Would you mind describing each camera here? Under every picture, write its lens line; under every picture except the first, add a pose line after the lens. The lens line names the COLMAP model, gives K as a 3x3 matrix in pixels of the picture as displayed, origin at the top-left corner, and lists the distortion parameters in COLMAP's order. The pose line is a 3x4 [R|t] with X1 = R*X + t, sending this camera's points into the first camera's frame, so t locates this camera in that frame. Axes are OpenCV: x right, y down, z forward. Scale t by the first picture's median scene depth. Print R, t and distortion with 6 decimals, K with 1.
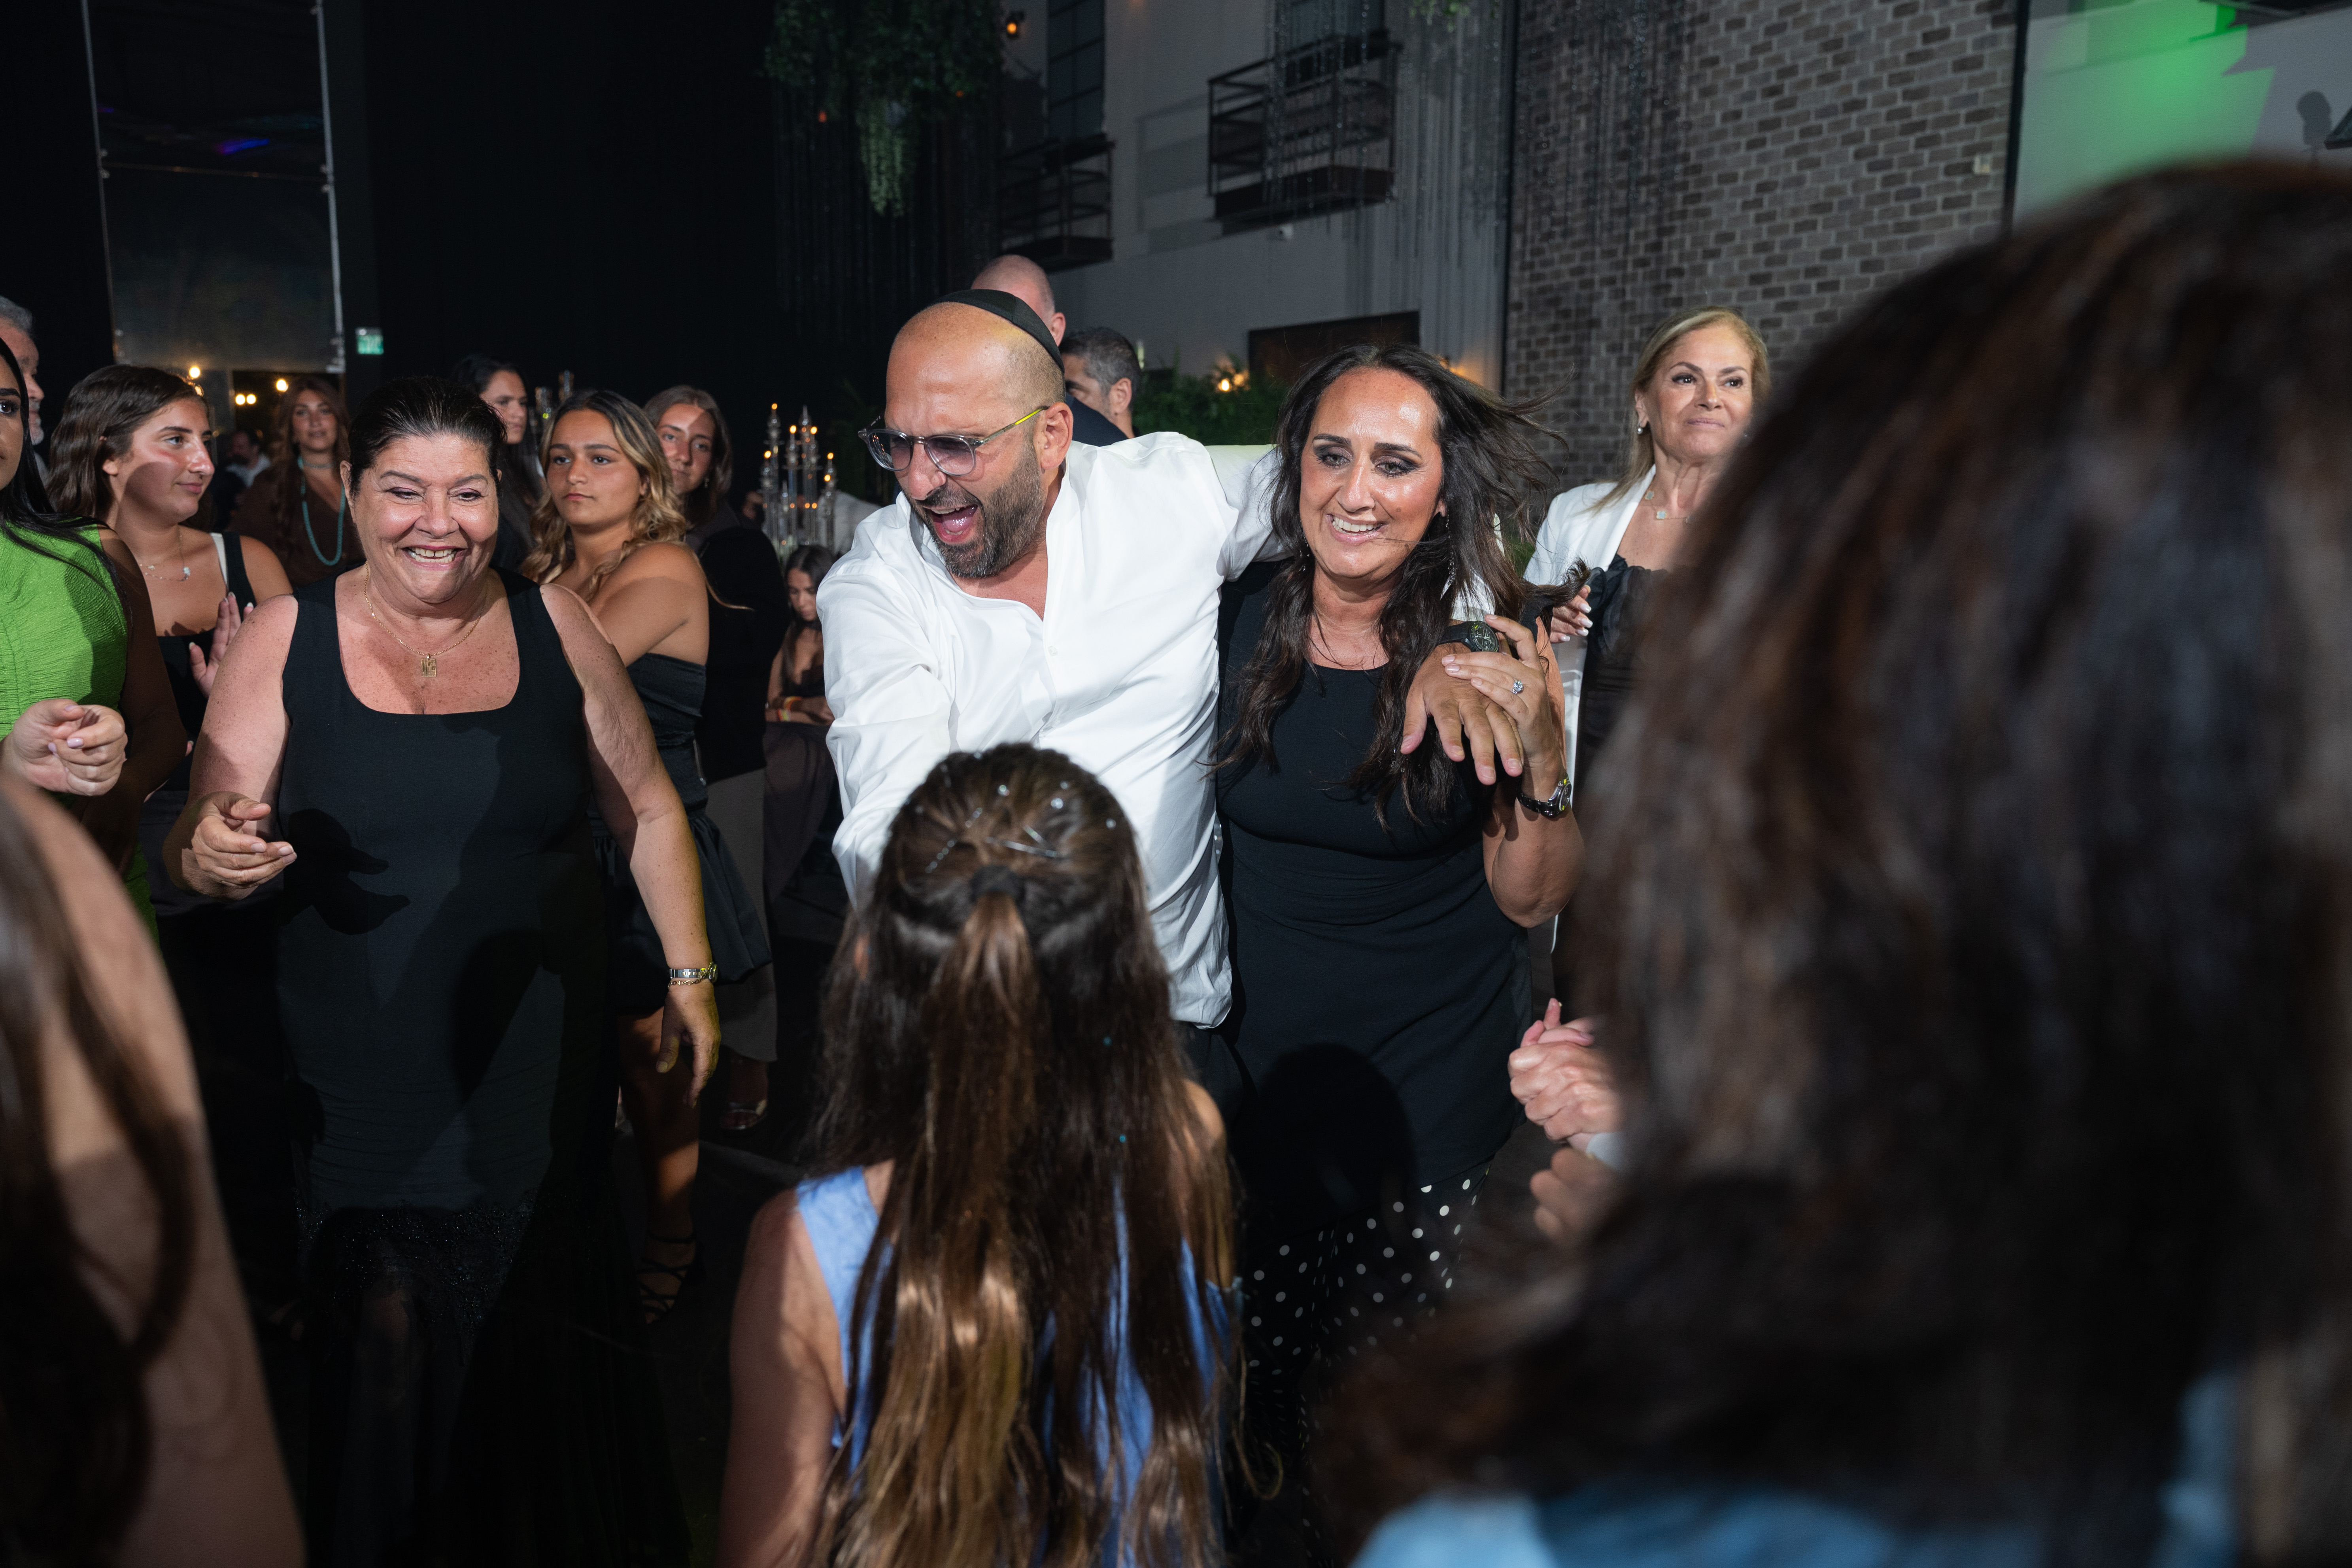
lens RADIAL K [[1889.5, 0, 1176.0], [0, 1889.5, 784.0], [0, 0, 1]] dist [-0.015552, 0.009674]
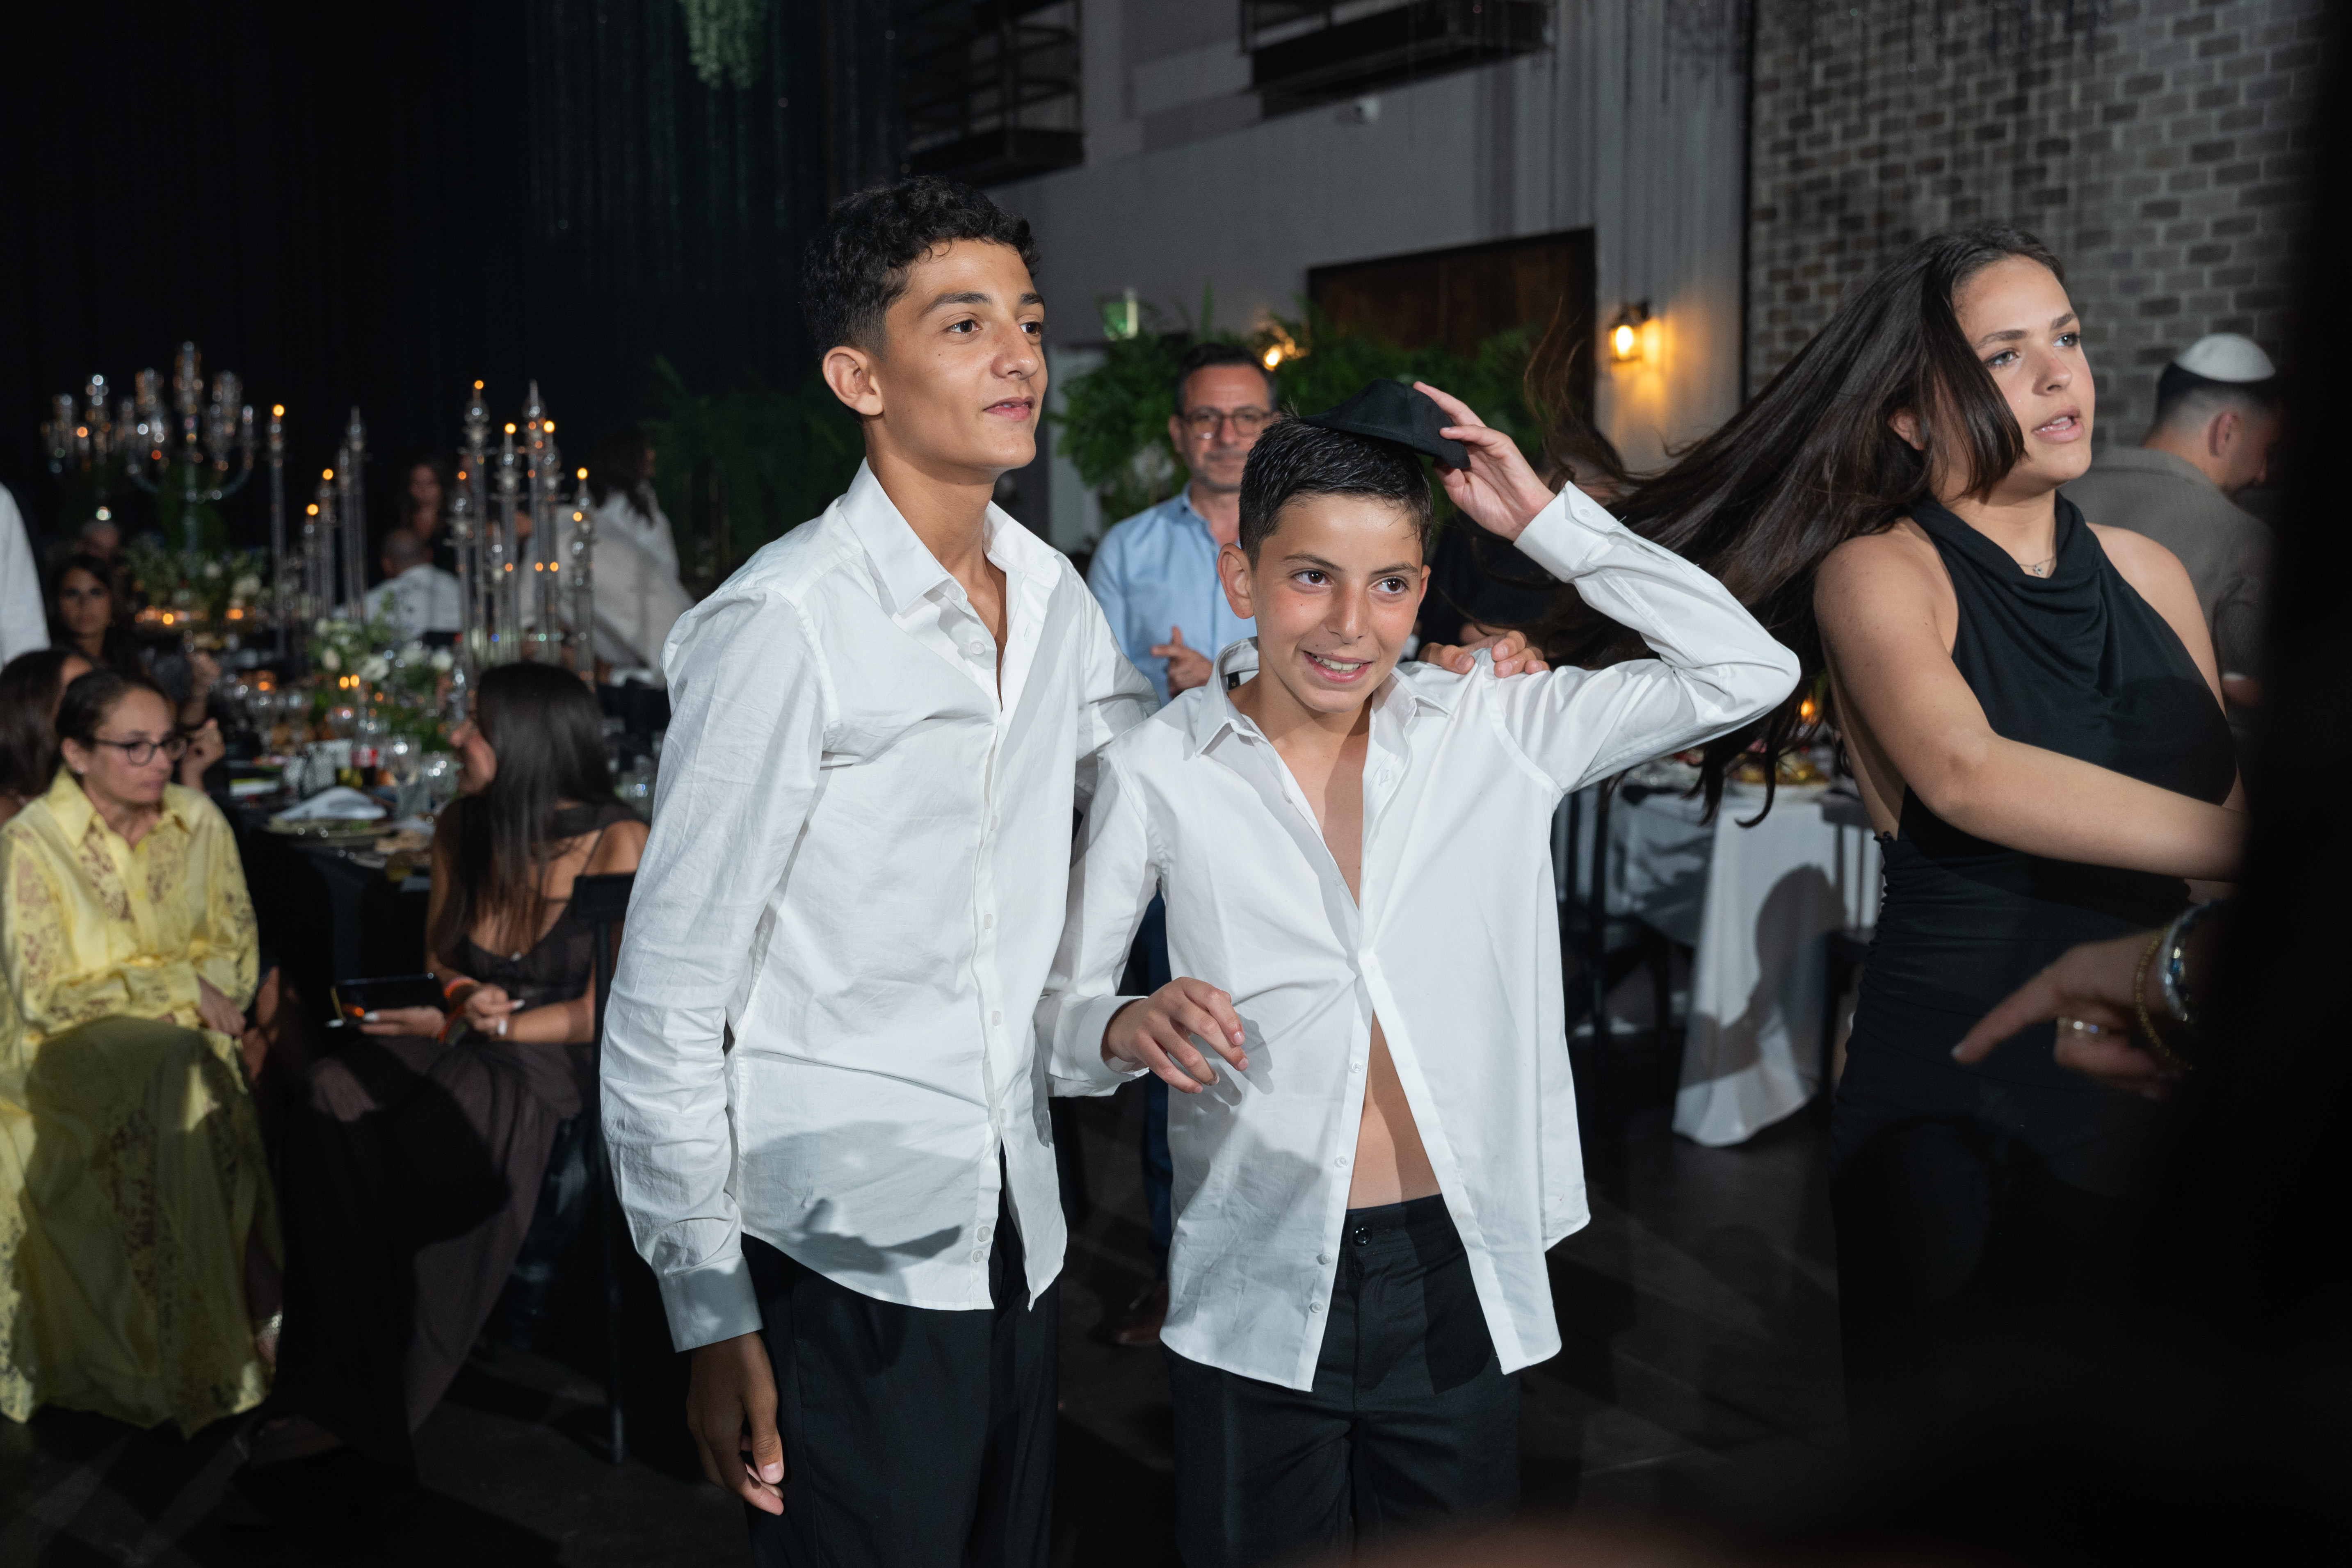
lens RADIAL K [[2638.1, 0, 1176.0], [0, 2638.1, 784.0], [0, 0, 1]] dist [-0.001542, -0.018397]
pose [[0.999887, -0.014176, 0.004994, -0.014896], [0.014430, 0.998382, -0.054996, -0.030187], [-0.004207, 0.055062, 0.998474, 0.182509]]
